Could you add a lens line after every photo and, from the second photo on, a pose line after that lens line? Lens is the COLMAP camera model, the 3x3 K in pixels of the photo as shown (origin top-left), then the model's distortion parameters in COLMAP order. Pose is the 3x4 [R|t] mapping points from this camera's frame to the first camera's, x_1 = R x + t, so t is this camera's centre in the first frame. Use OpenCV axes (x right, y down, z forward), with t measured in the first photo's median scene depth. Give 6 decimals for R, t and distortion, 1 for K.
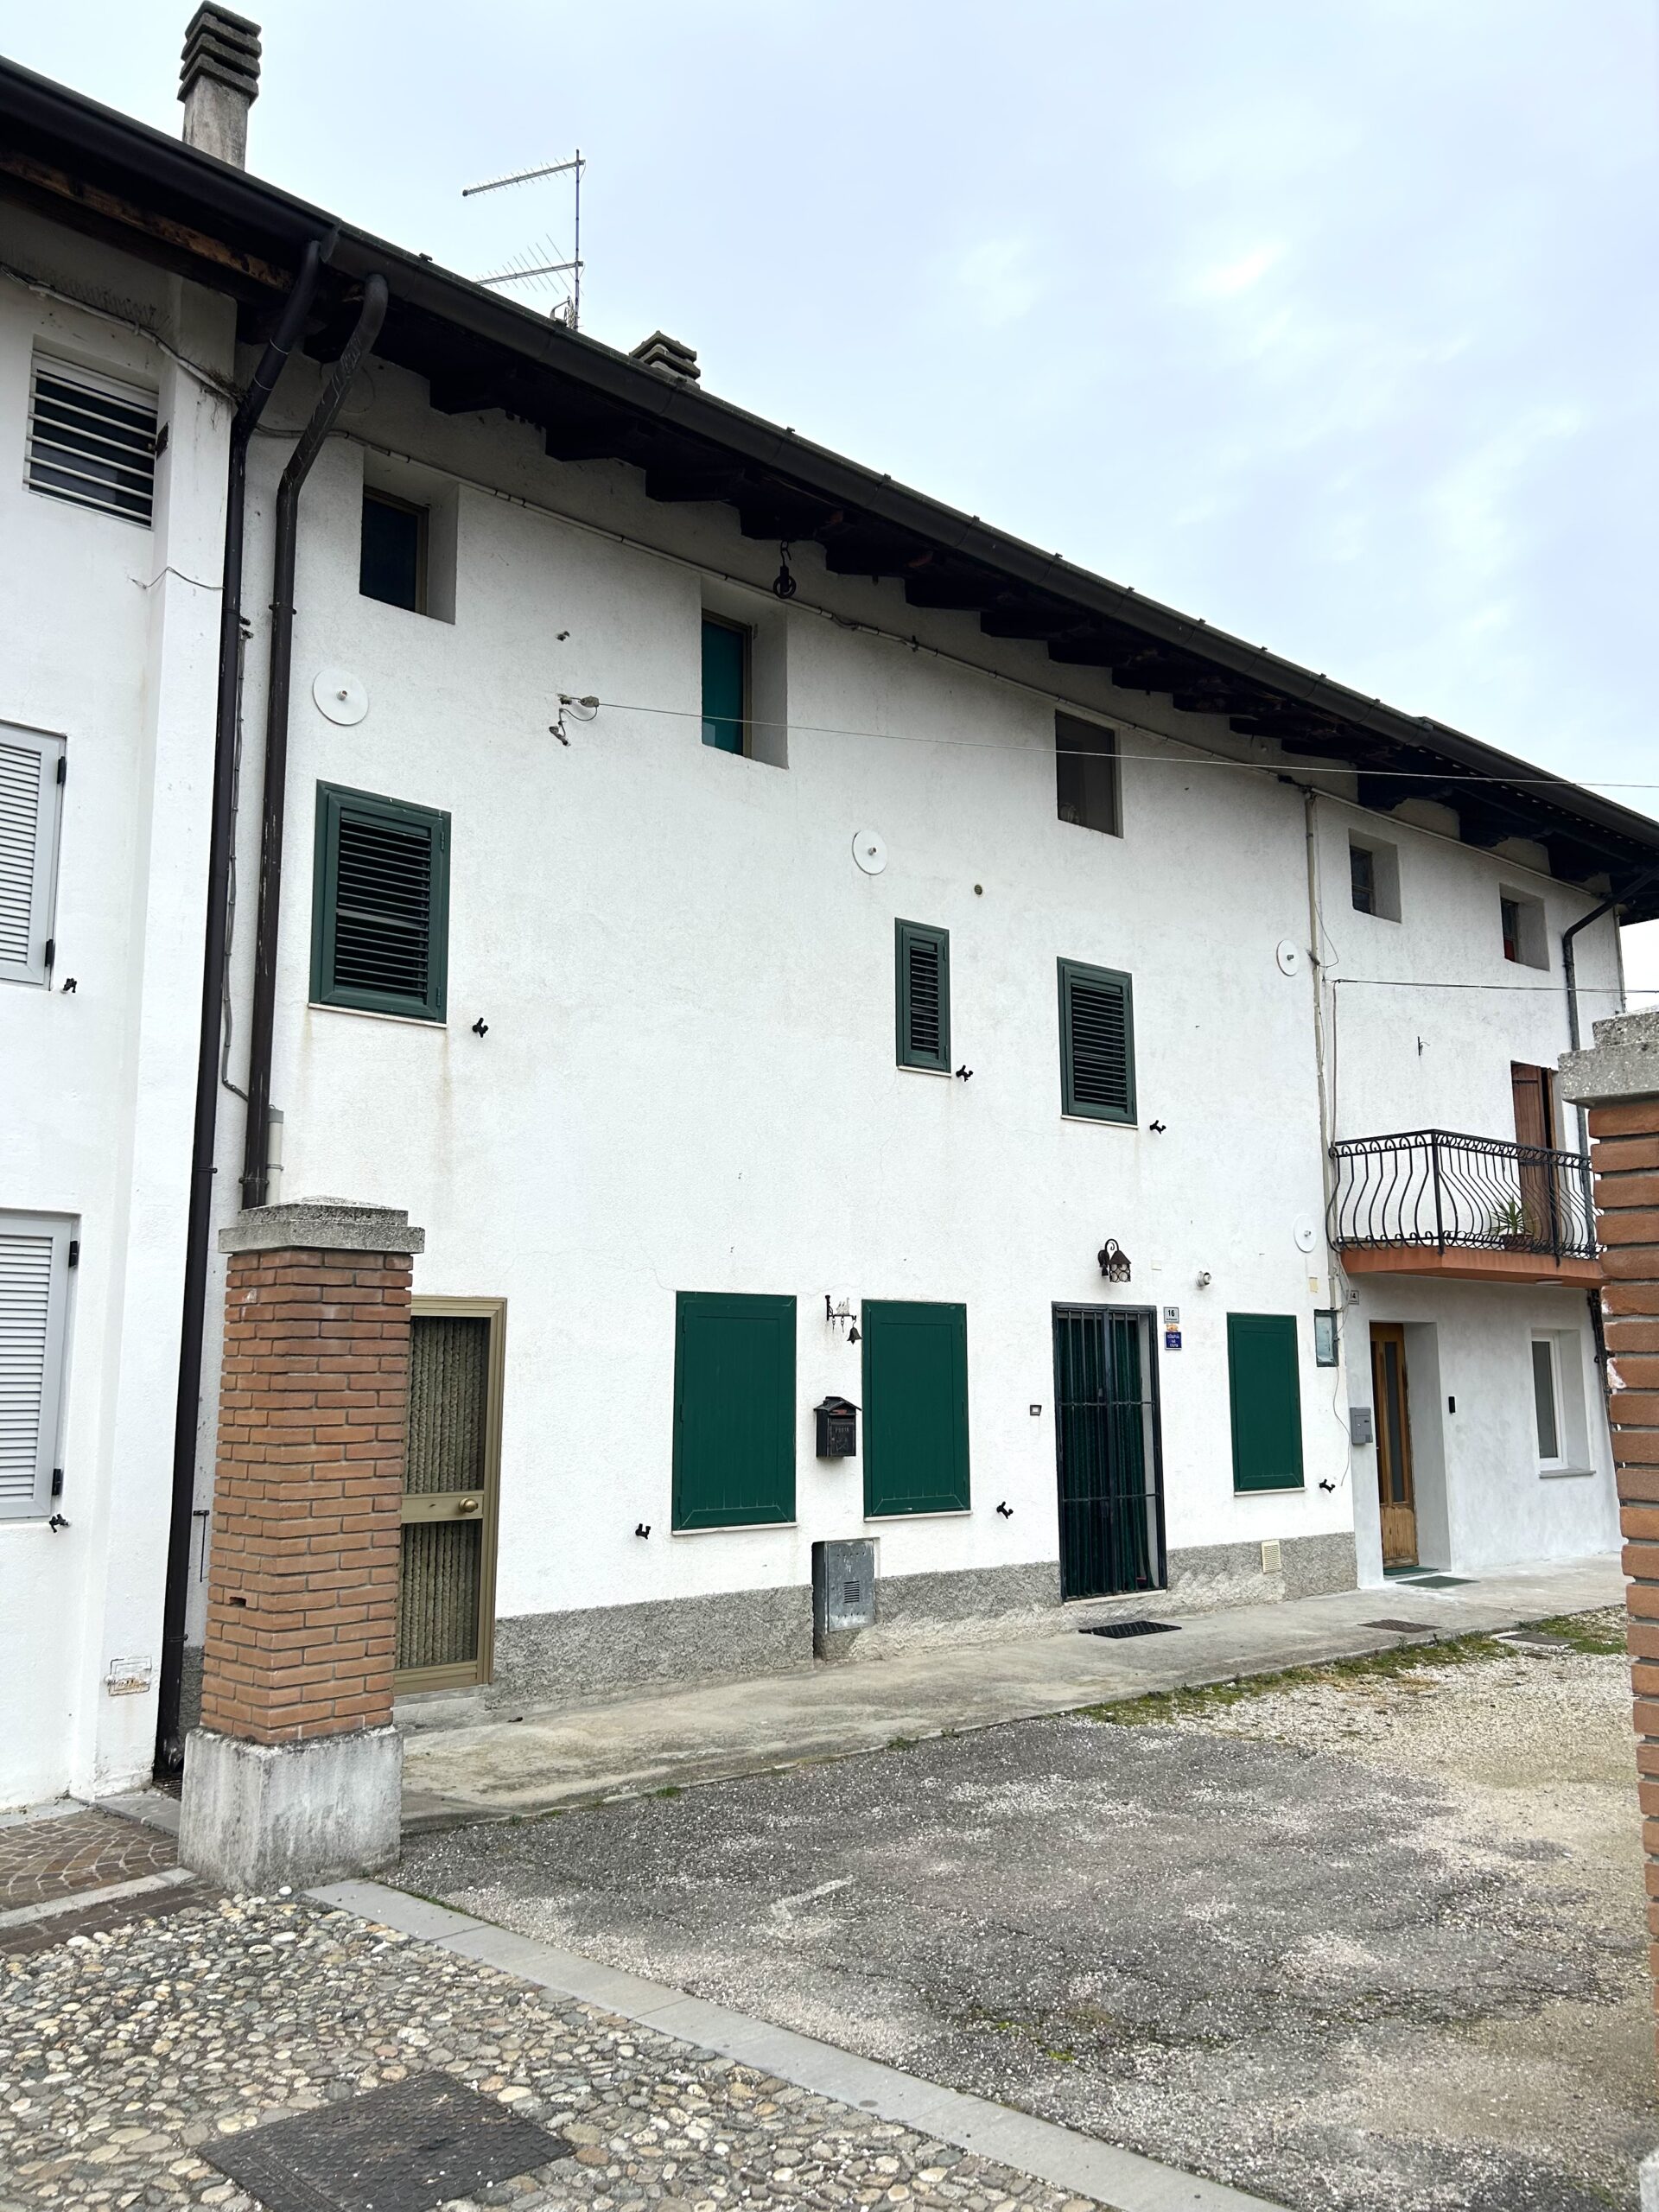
lens RADIAL K [[1644.4, 0, 836.8], [0, 1644.4, 1096.7], [0, 0, 1]] dist [0.020279, -0.019997]
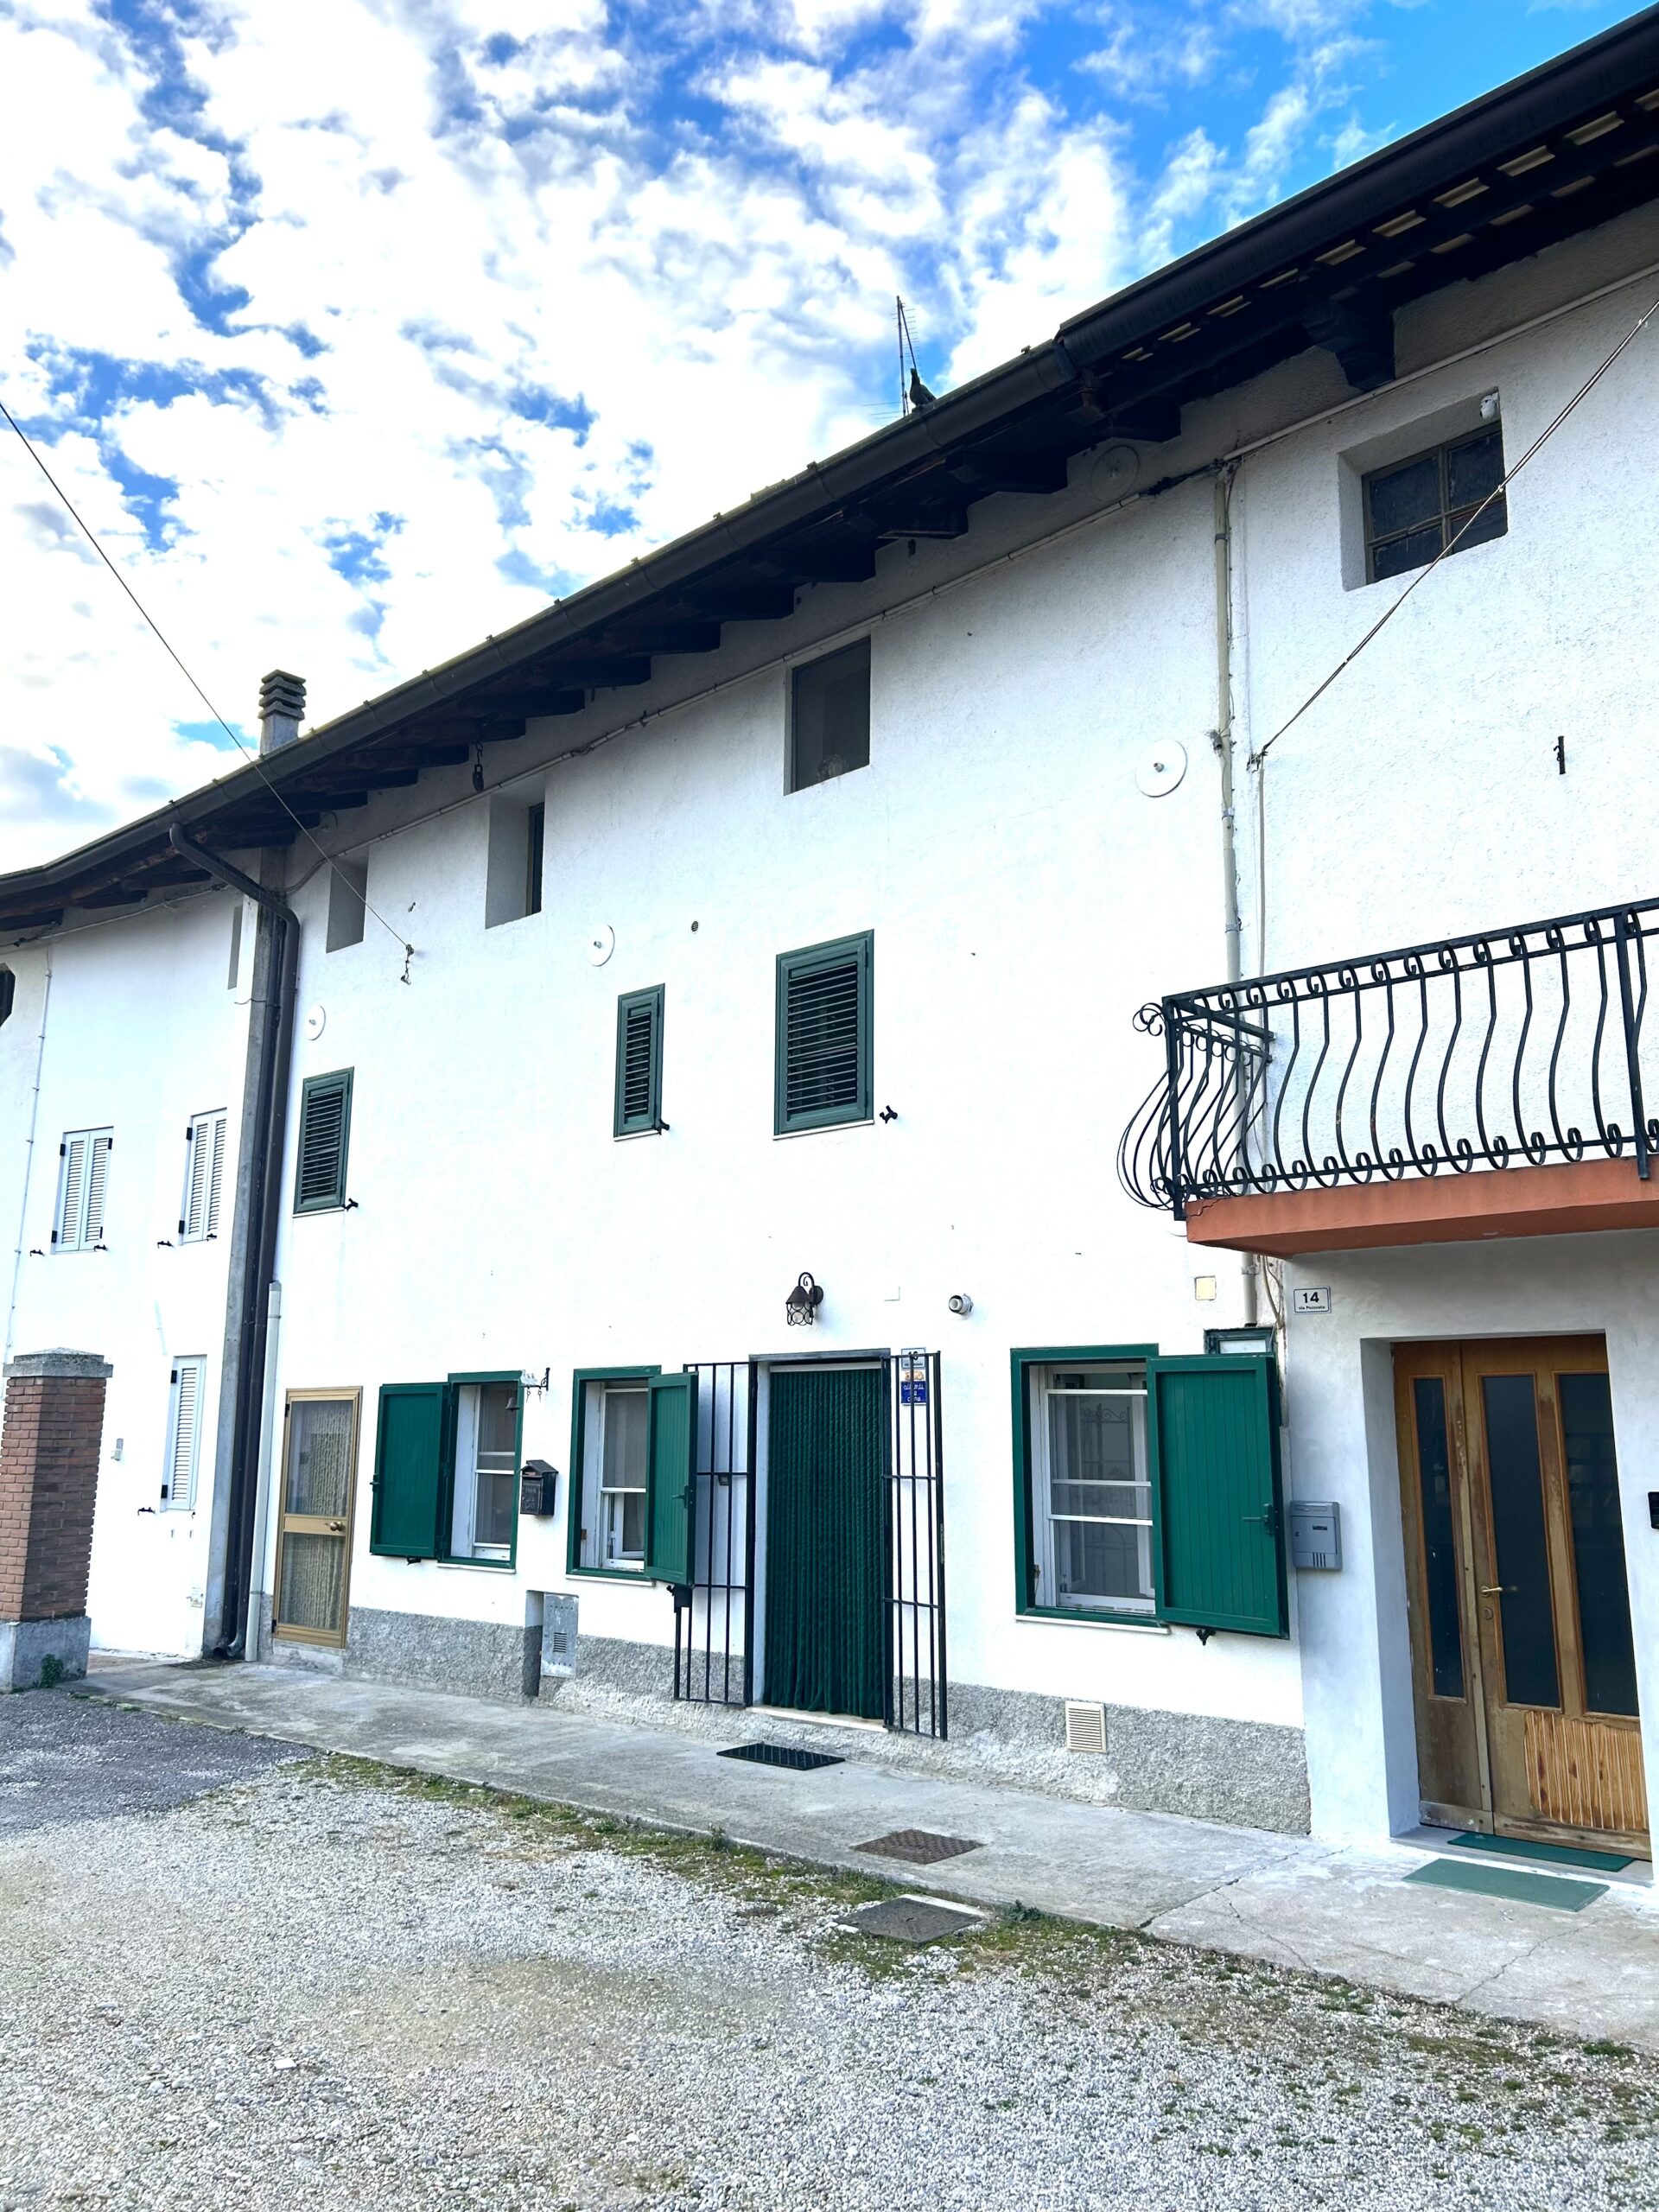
lens RADIAL K [[1644.4, 0, 815.5], [0, 1644.4, 1123.2], [0, 0, 1]] dist [0.020279, -0.019997]
pose [[0.133716, -0.194522, -0.971741, 1.131801], [0.155346, 0.972539, -0.173305, 0.181854], [0.978768, -0.127783, 0.160263, 1.024844]]
